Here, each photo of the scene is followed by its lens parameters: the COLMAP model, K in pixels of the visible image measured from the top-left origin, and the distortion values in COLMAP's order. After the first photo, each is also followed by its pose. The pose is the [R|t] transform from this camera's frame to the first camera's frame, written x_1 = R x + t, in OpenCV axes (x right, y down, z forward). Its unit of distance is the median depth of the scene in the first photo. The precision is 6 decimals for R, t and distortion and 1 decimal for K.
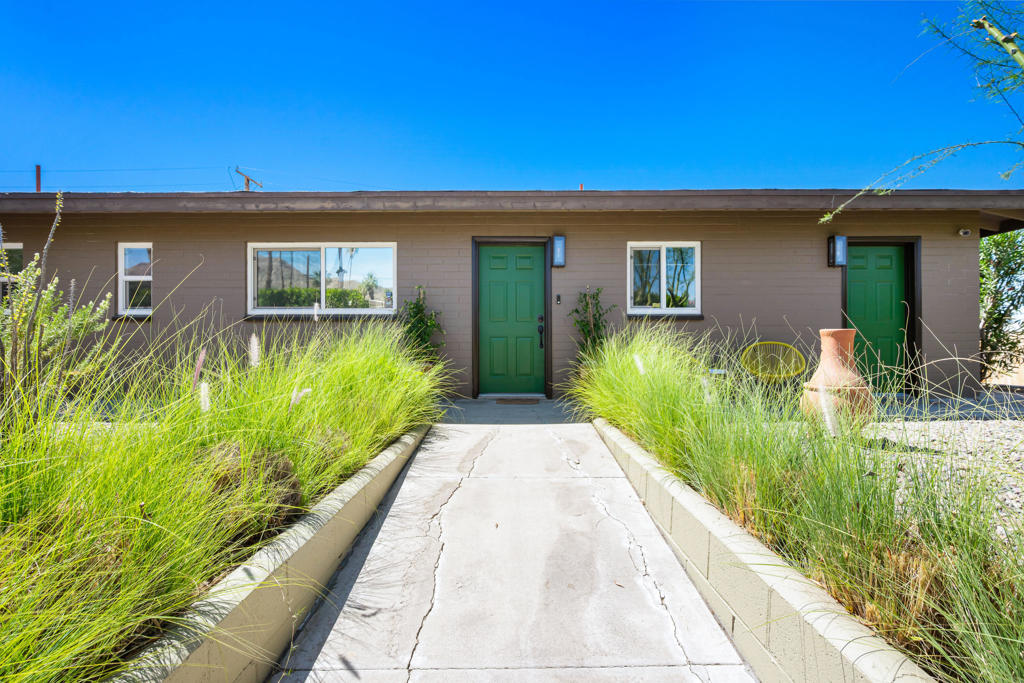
lens RADIAL K [[457.4, 0, 508.5], [0, 457.4, 340.7], [0, 0, 1]] dist [-0.001099, 0.000018]
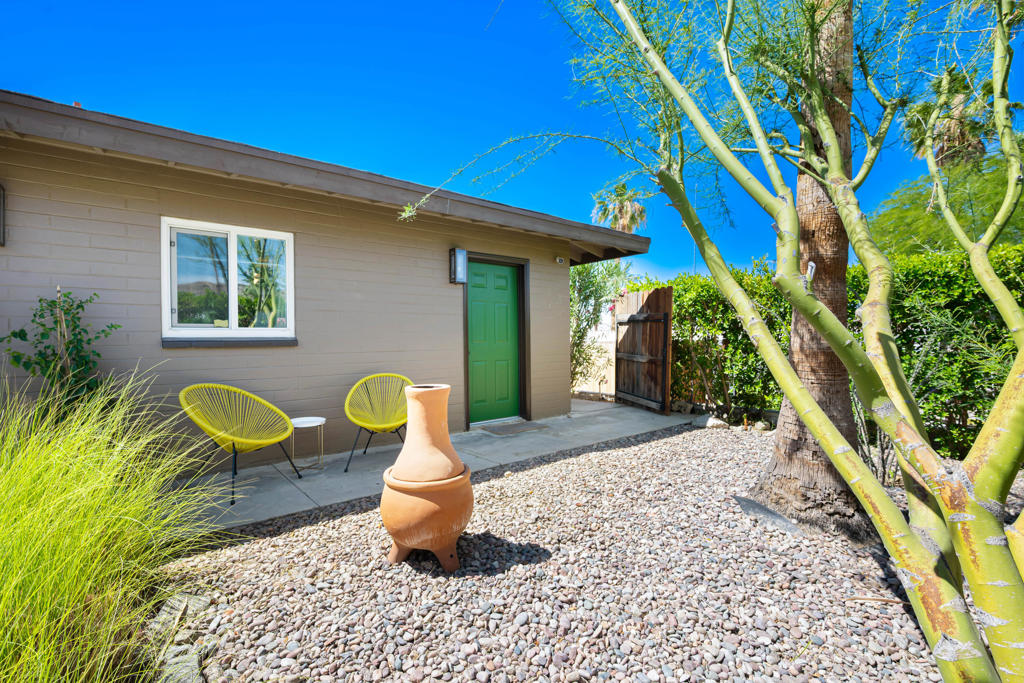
lens RADIAL K [[457.4, 0, 512.5], [0, 457.4, 342.1], [0, 0, 1]] dist [-0.001099, 0.000018]
pose [[0.774025, -0.008302, 0.633101, 0.233142], [0.004272, 0.999960, 0.007889, -0.054212], [-0.633141, -0.003401, 0.774029, 0.241989]]
